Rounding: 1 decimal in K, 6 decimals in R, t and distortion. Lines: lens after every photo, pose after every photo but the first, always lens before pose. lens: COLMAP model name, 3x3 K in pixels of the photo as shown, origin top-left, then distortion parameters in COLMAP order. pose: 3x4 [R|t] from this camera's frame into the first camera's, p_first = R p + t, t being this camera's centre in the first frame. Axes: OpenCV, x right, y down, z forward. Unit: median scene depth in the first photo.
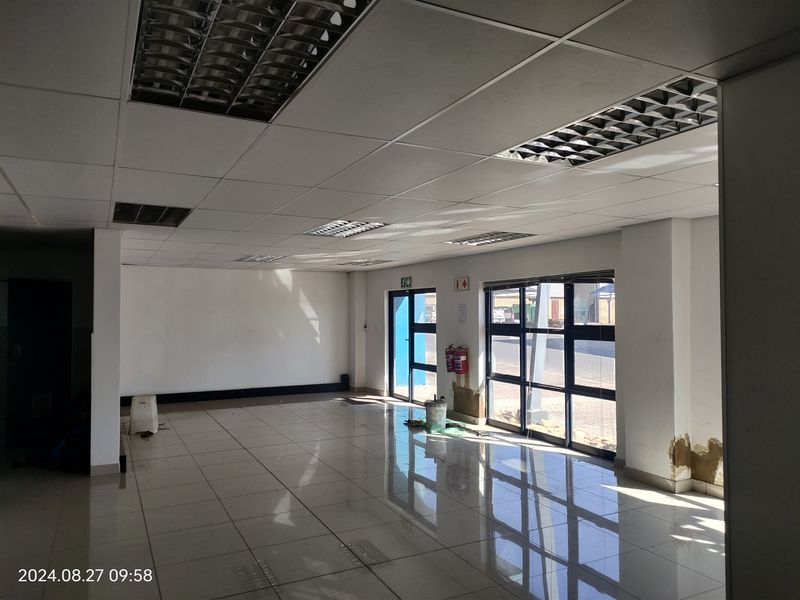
lens RADIAL K [[584.7, 0, 400.0], [0, 584.7, 300.0], [0, 0, 1]] dist [0.053610, 0.001663]
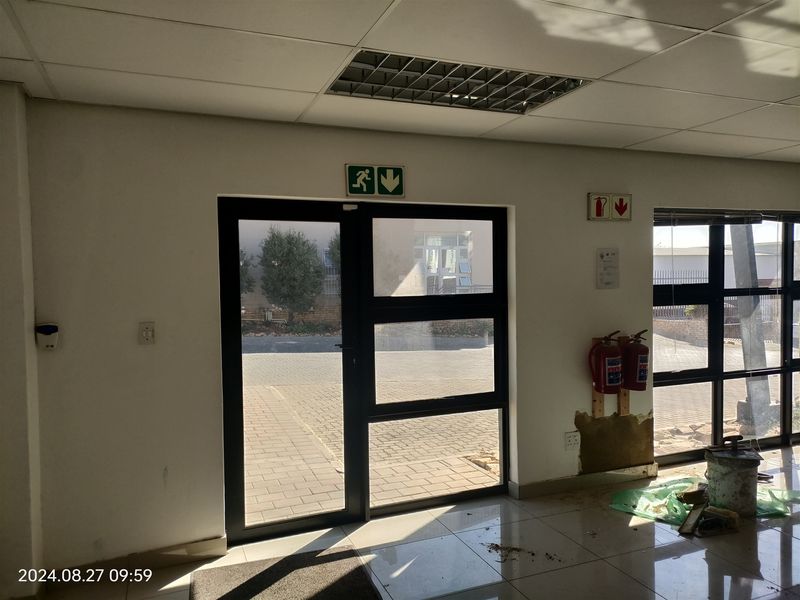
lens RADIAL K [[584.7, 0, 400.0], [0, 584.7, 300.0], [0, 0, 1]] dist [0.053610, 0.001663]
pose [[0.080258, -0.003189, 0.996769, -0.433387], [0.011448, 0.999932, 0.002277, 0.051590], [-0.996708, 0.011228, 0.080289, 1.230822]]
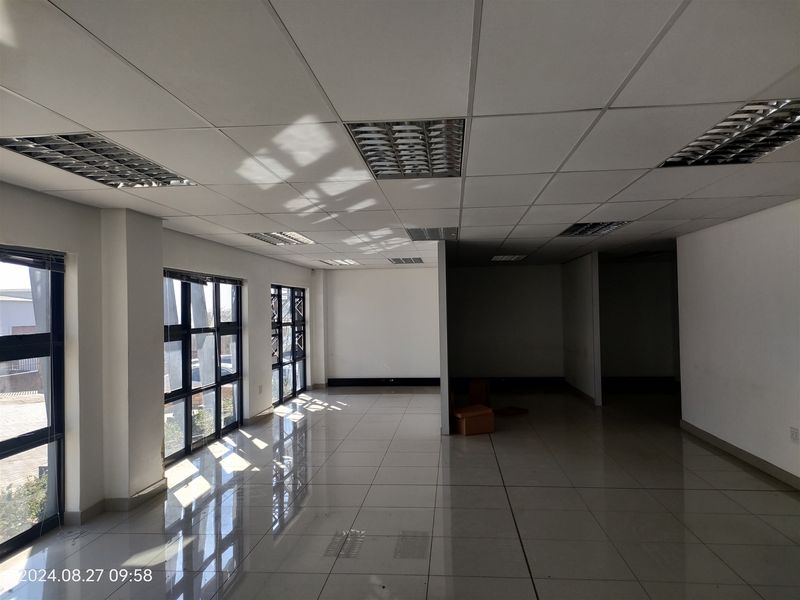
lens RADIAL K [[584.7, 0, 400.0], [0, 584.7, 300.0], [0, 0, 1]] dist [0.053610, 0.001663]
pose [[-0.866753, 0.069404, 0.493884, -0.463834], [0.051348, 0.997426, -0.050051, 0.062315], [-0.496087, -0.018022, -0.868086, 1.530072]]
